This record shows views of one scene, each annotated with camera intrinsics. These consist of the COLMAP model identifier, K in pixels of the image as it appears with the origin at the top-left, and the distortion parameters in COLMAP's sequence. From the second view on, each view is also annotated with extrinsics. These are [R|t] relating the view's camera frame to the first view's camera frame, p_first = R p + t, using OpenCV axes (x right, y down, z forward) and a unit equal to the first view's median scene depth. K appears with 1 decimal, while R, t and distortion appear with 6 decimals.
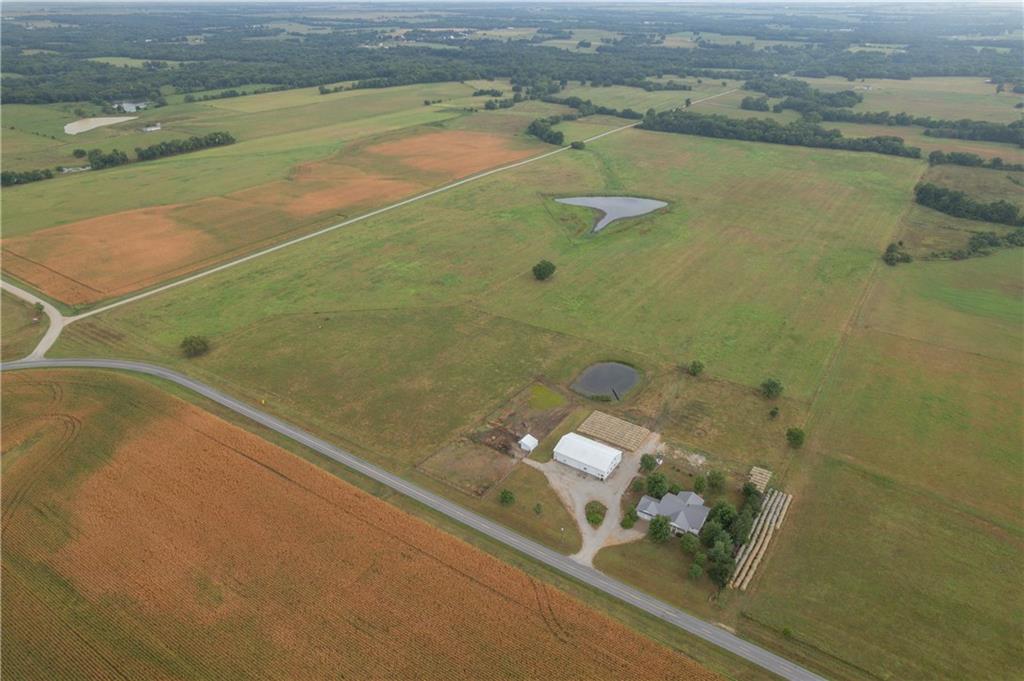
lens RADIAL K [[662.4, 0, 512.0], [0, 662.4, 340.5], [0, 0, 1]] dist [-0.045743, 0.002987]
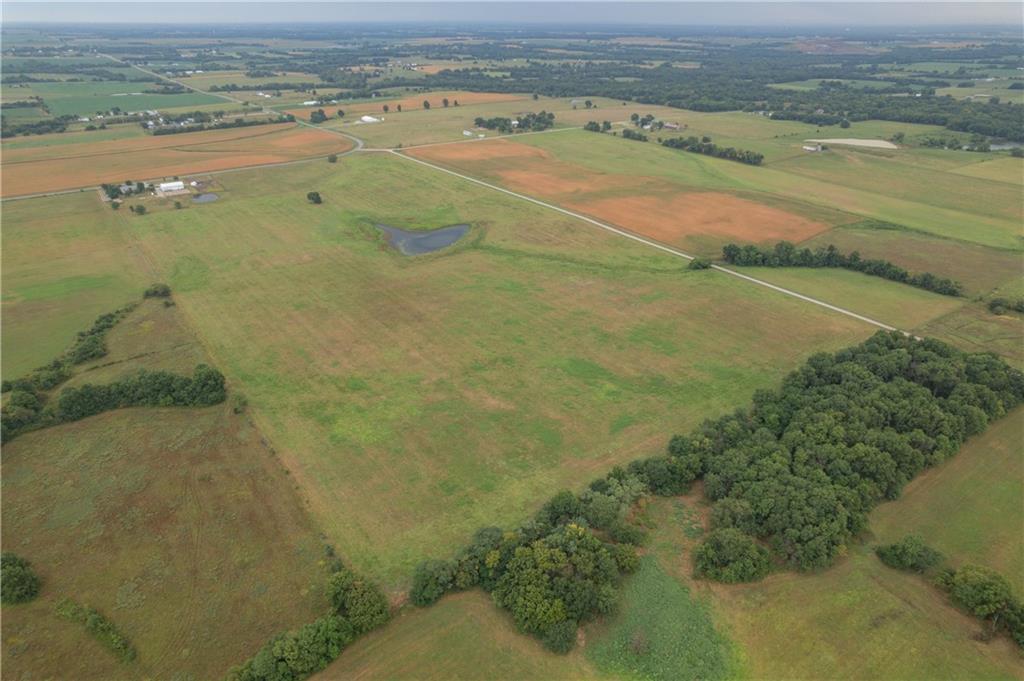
lens RADIAL K [[656.1, 0, 512.0], [0, 656.1, 340.5], [0, 0, 1]] dist [-0.067107, 0.057831]
pose [[-0.339762, 0.423699, -0.839667, 2.235203], [-0.443124, 0.715360, 0.540278, -1.514743], [0.829580, 0.555643, -0.055301, 2.708795]]
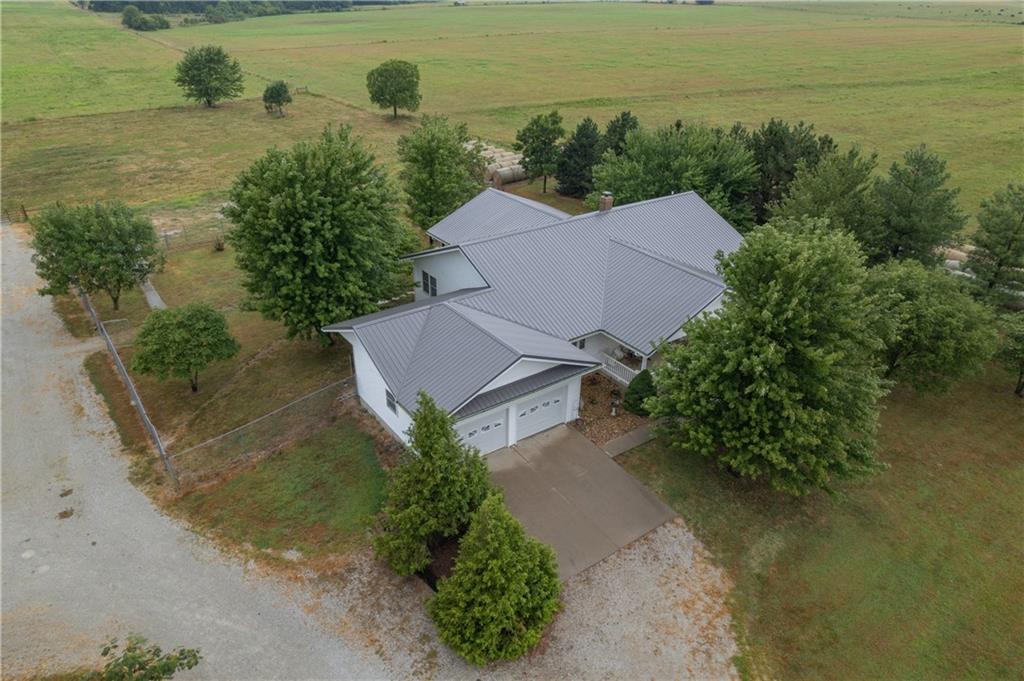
lens RADIAL K [[683.1, 0, 490.7], [0, 683.1, 362.2], [0, 0, 1]] dist [-0.075820, 0.065601]
pose [[0.390724, -0.461151, 0.796665, 0.098203], [0.431893, 0.856128, 0.283750, 0.190758], [-0.812898, 0.233206, 0.533677, 0.798696]]
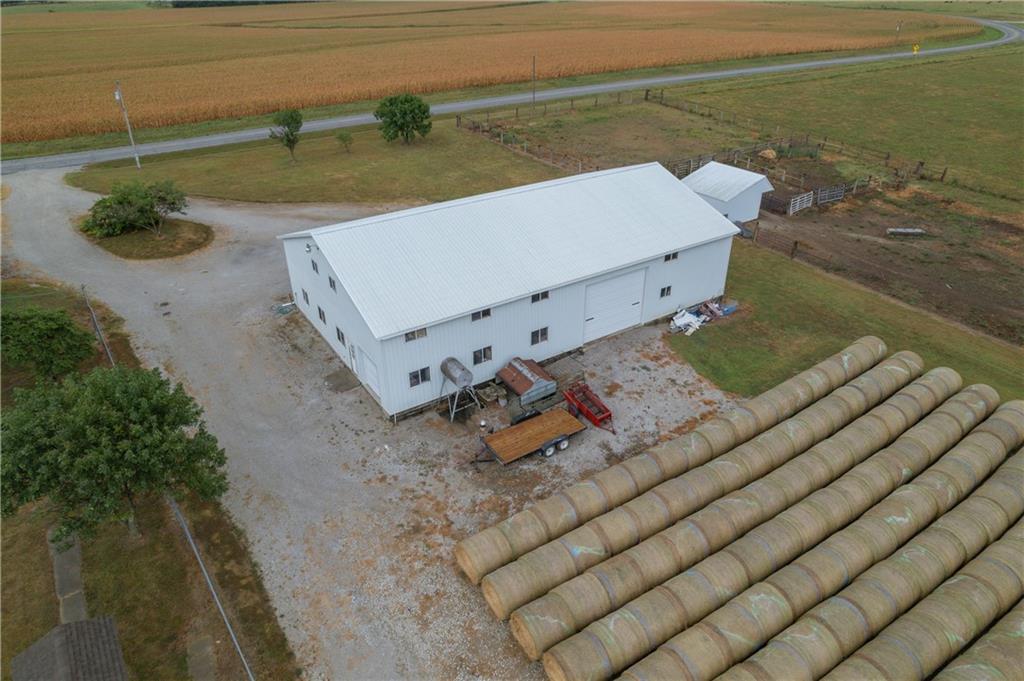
lens RADIAL K [[656.1, 0, 512.0], [0, 656.1, 340.5], [0, 0, 1]] dist [-0.067107, 0.057831]
pose [[-0.372471, 0.465444, -0.802887, 0.234584], [-0.428905, 0.680867, 0.593683, 0.092630], [0.822986, 0.565493, -0.053972, 0.982787]]
